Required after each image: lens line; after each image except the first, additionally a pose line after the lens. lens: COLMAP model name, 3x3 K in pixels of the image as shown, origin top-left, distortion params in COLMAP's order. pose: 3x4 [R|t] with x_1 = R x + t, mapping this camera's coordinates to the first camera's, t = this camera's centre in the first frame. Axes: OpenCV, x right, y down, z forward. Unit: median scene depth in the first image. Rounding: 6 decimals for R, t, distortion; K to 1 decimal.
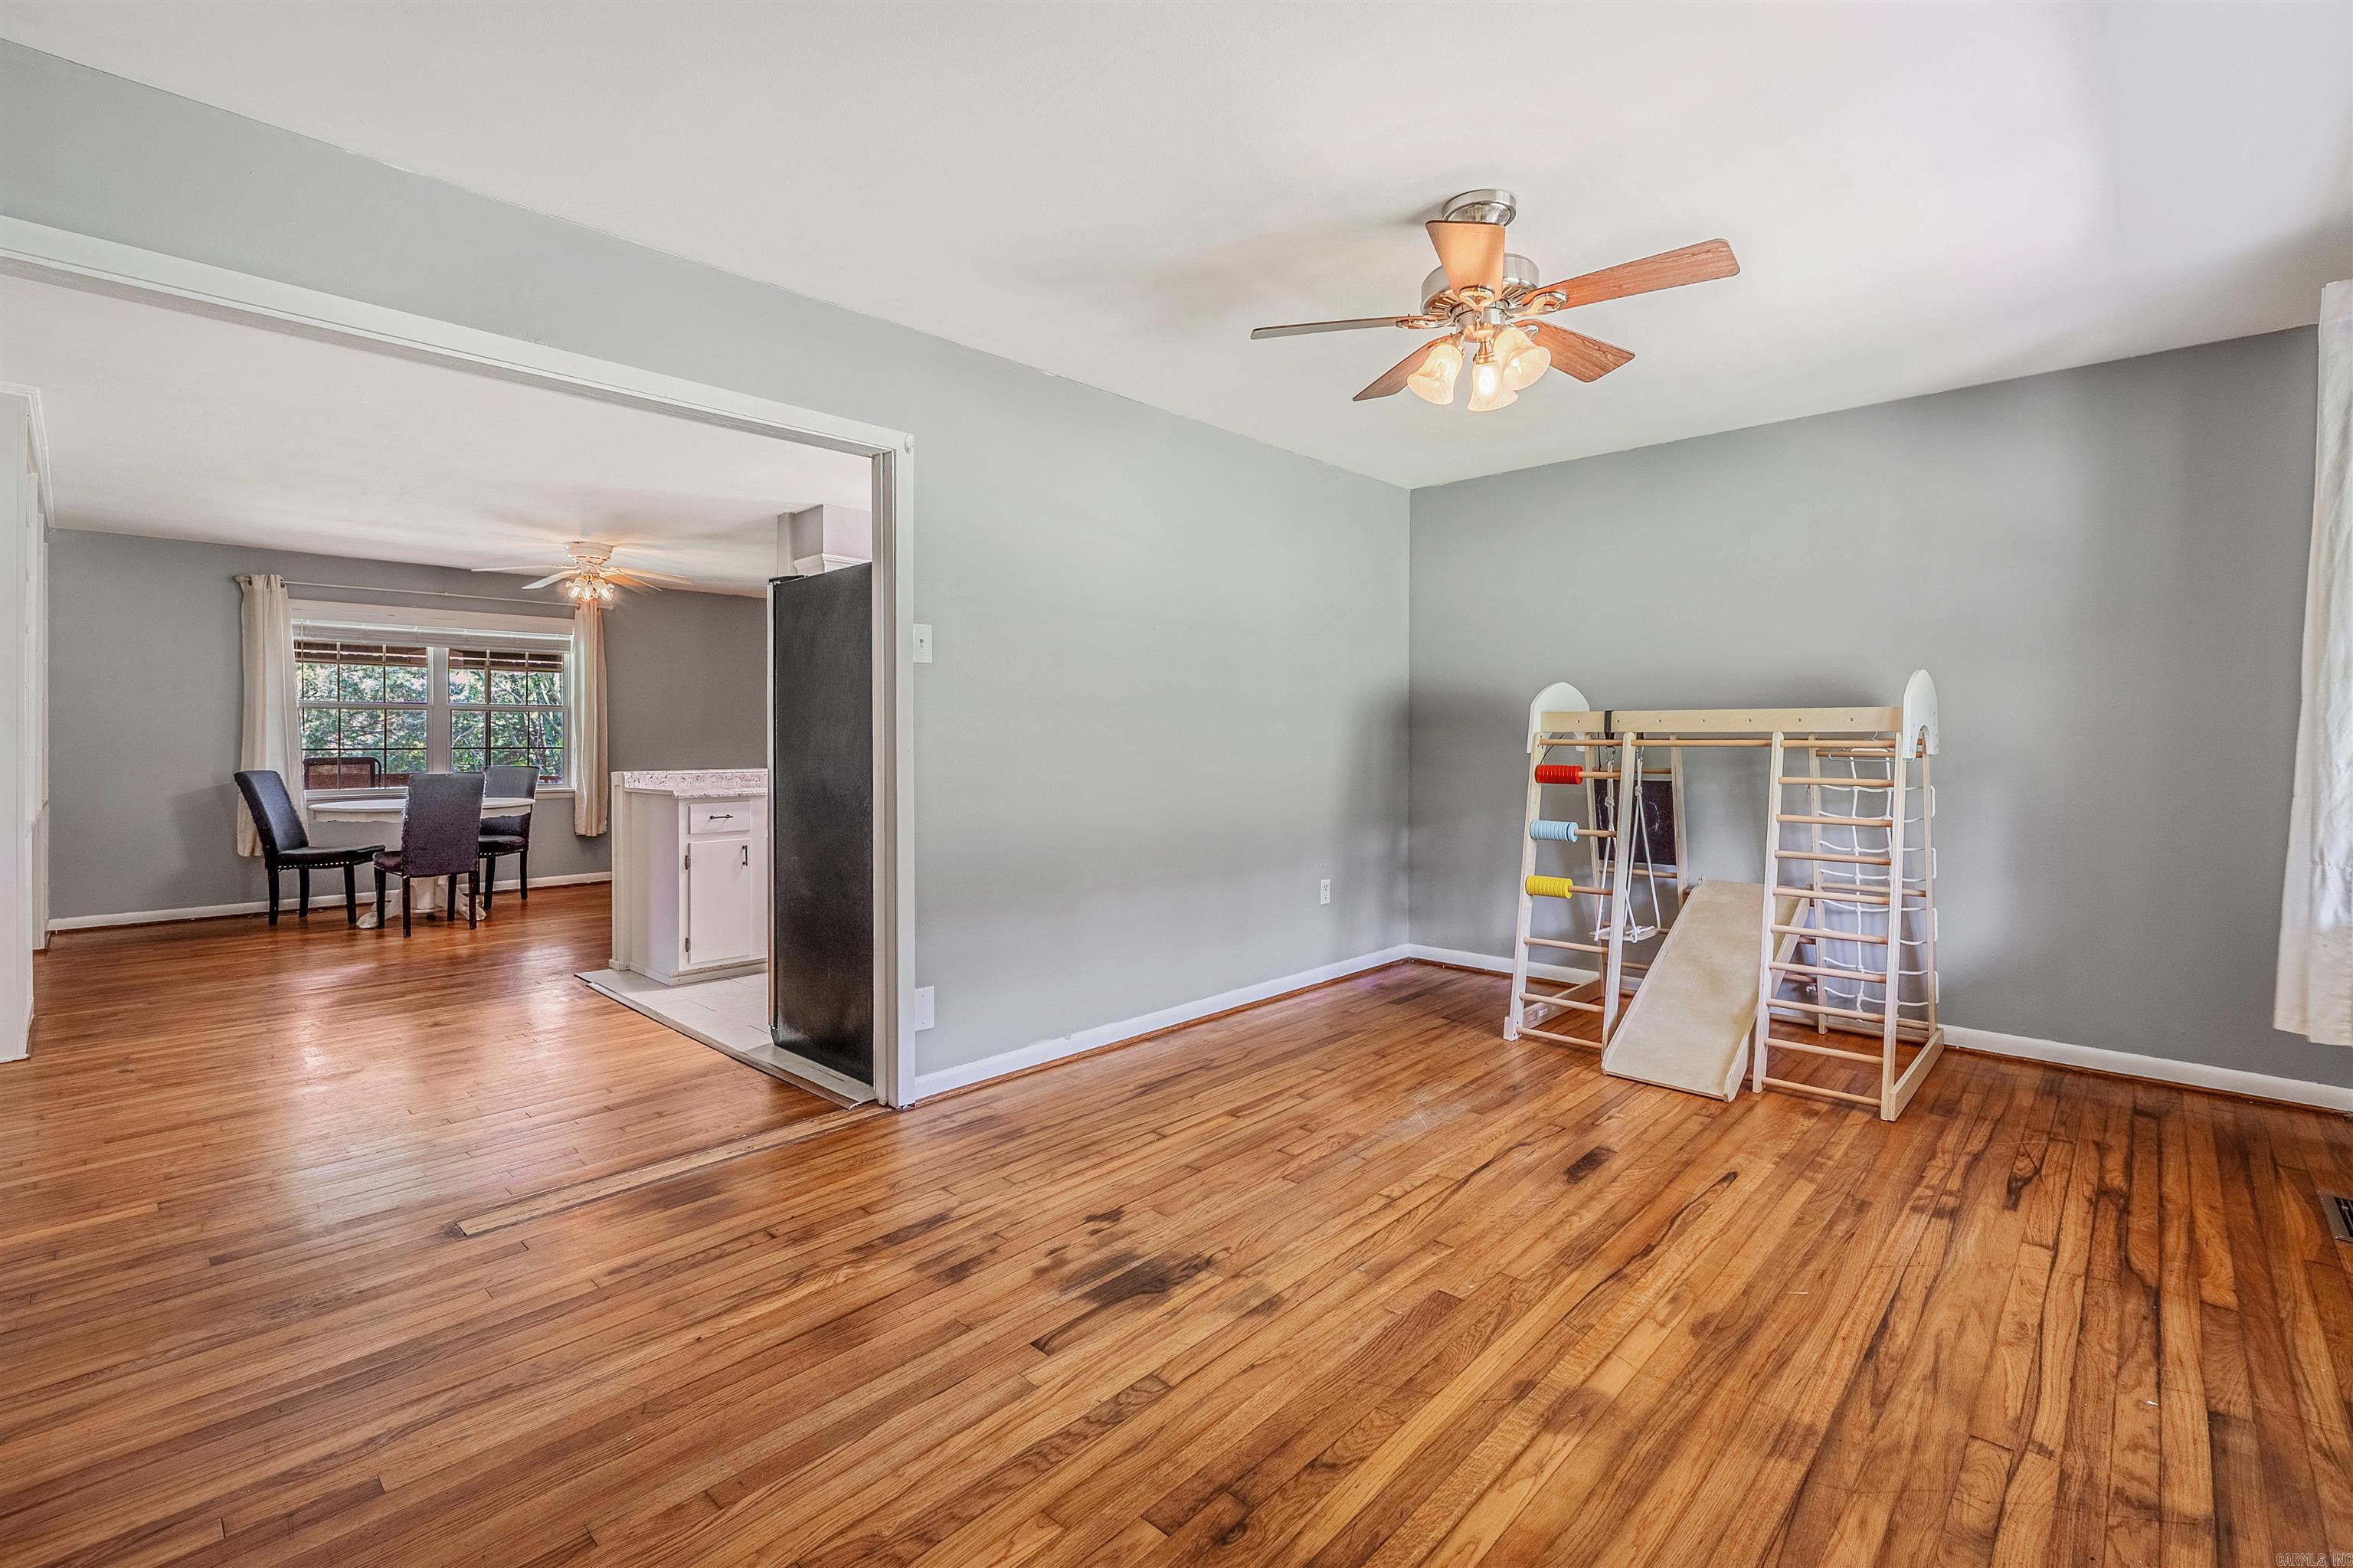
lens RADIAL K [[1020.3, 0, 1171.6], [0, 1020.3, 774.7], [0, 0, 1]] dist [-0.000737, -0.000078]
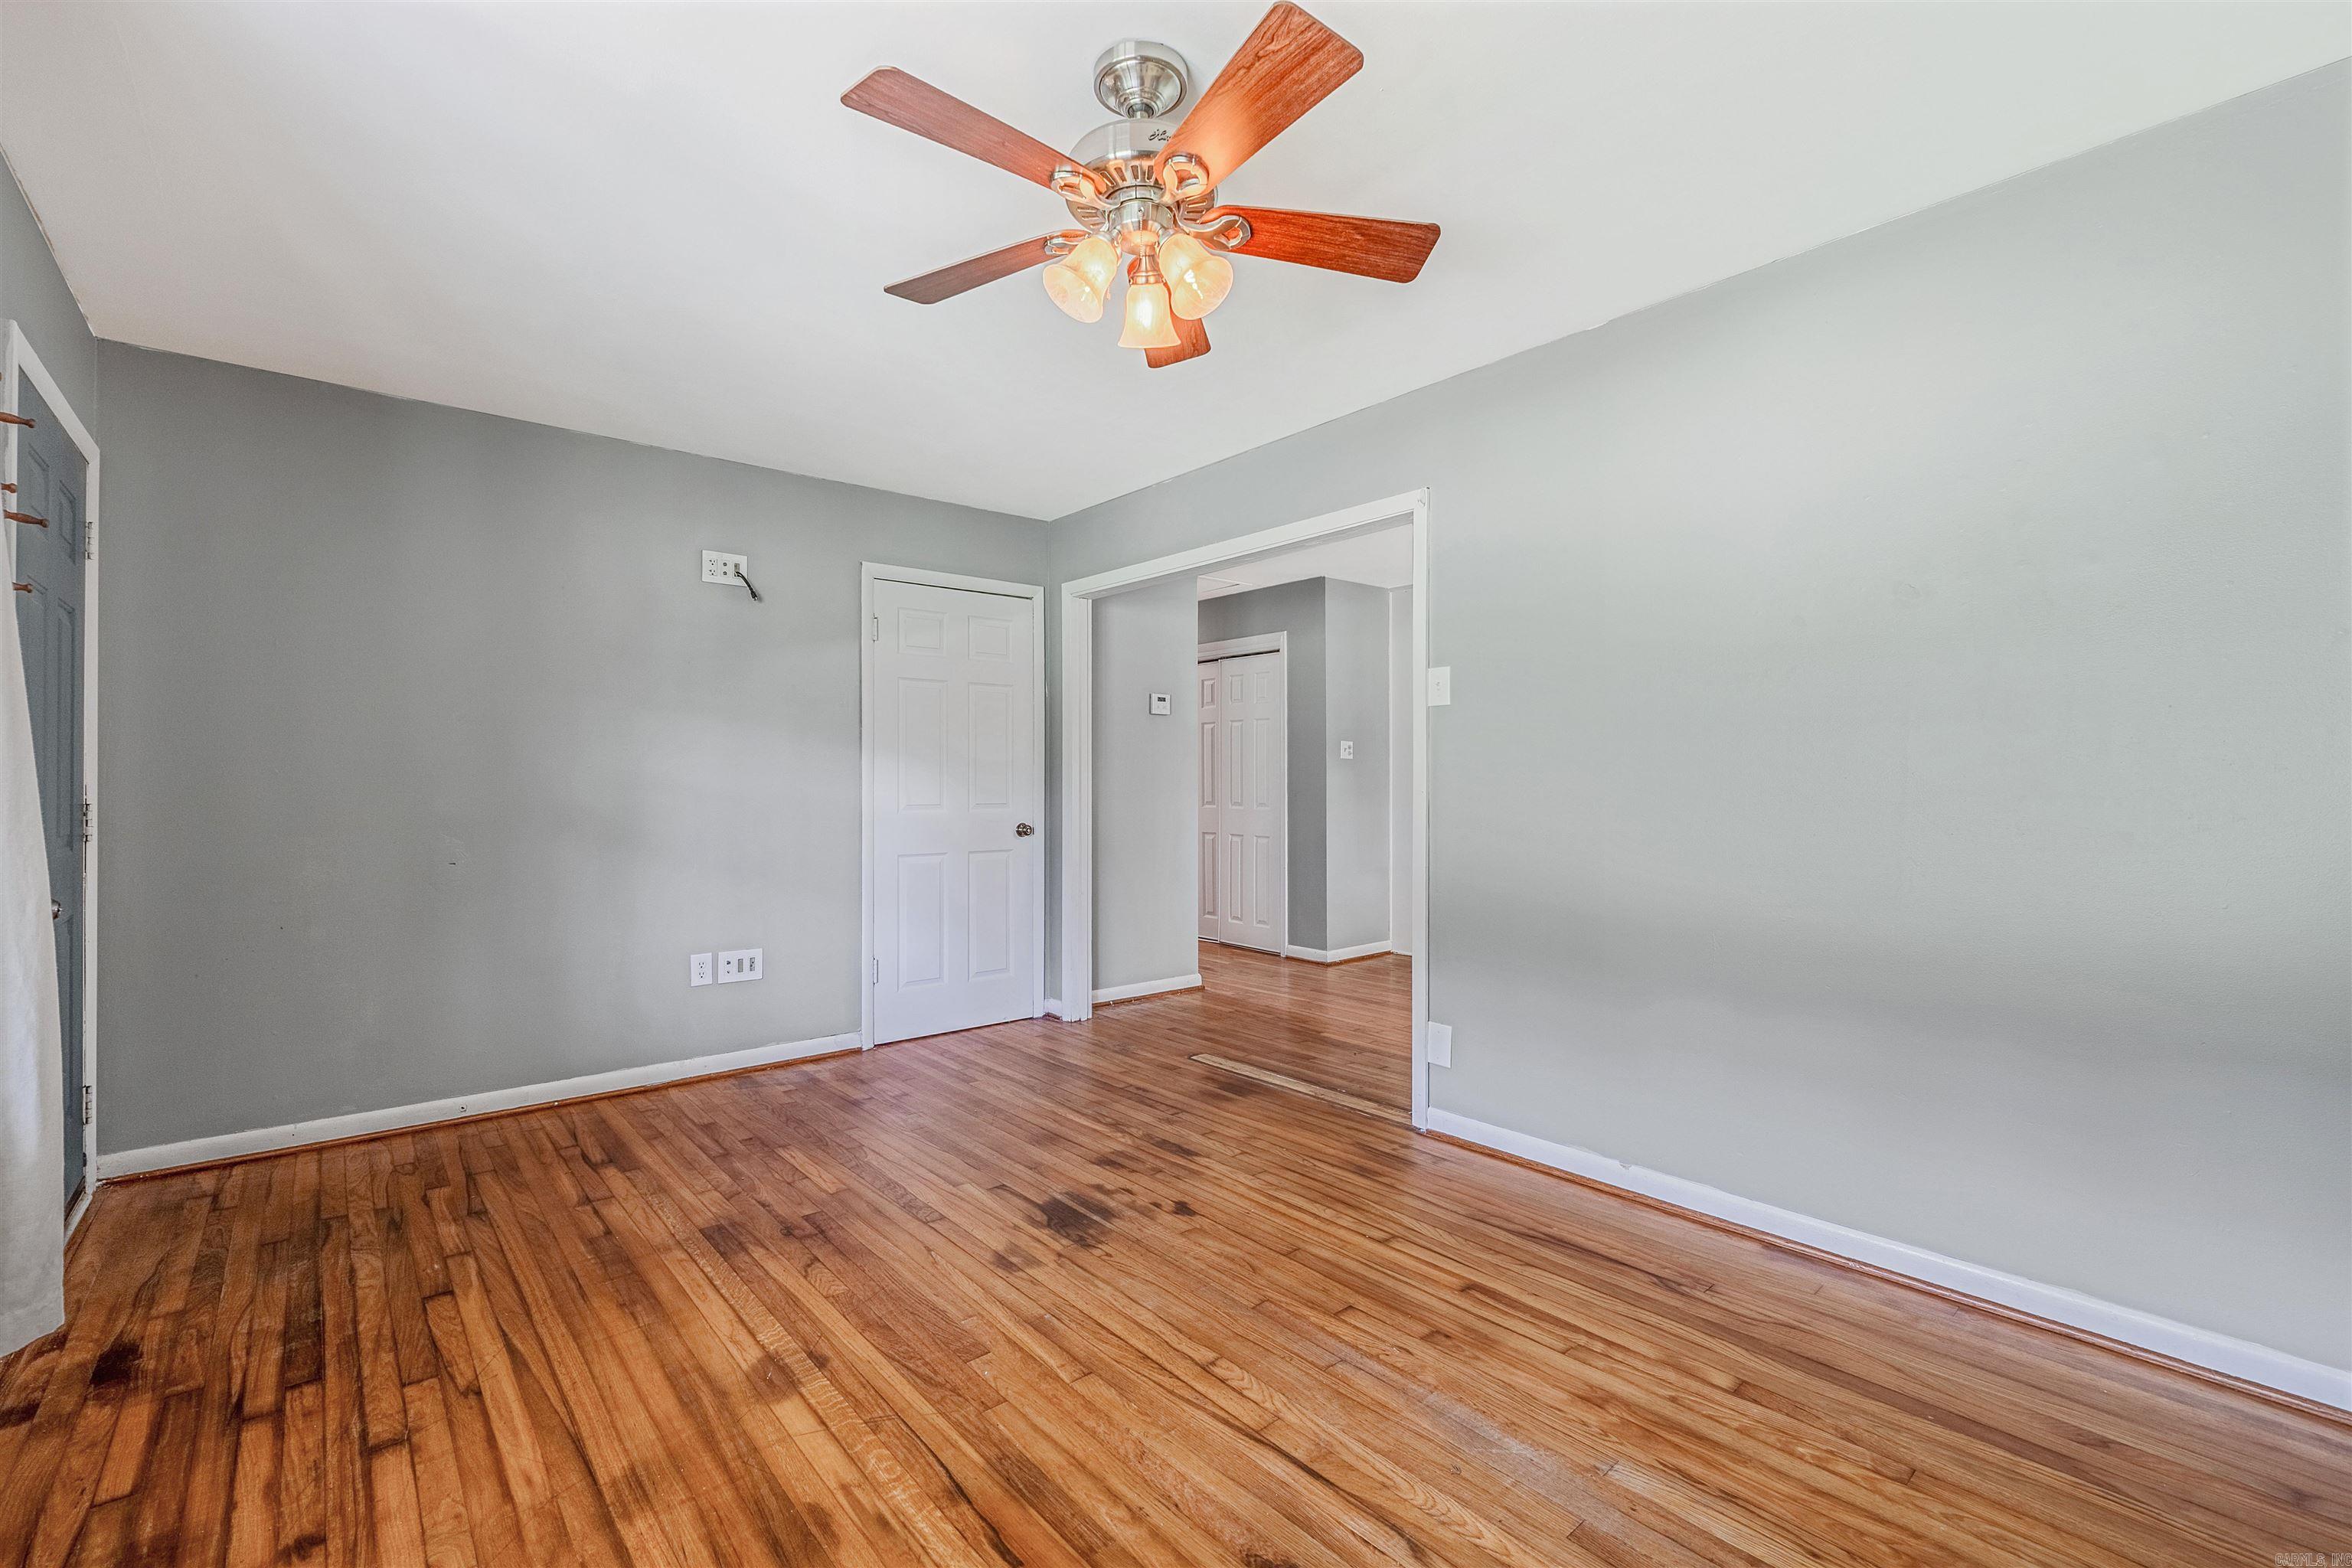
lens RADIAL K [[1019.8, 0, 1170.3], [0, 1019.8, 779.1], [0, 0, 1]] dist [-0.000737, -0.000078]
pose [[-0.101631, -0.000895, -0.994822, 1.176866], [-0.031903, 0.999488, 0.002360, -0.041285], [0.994310, 0.031978, -0.101608, 1.224252]]
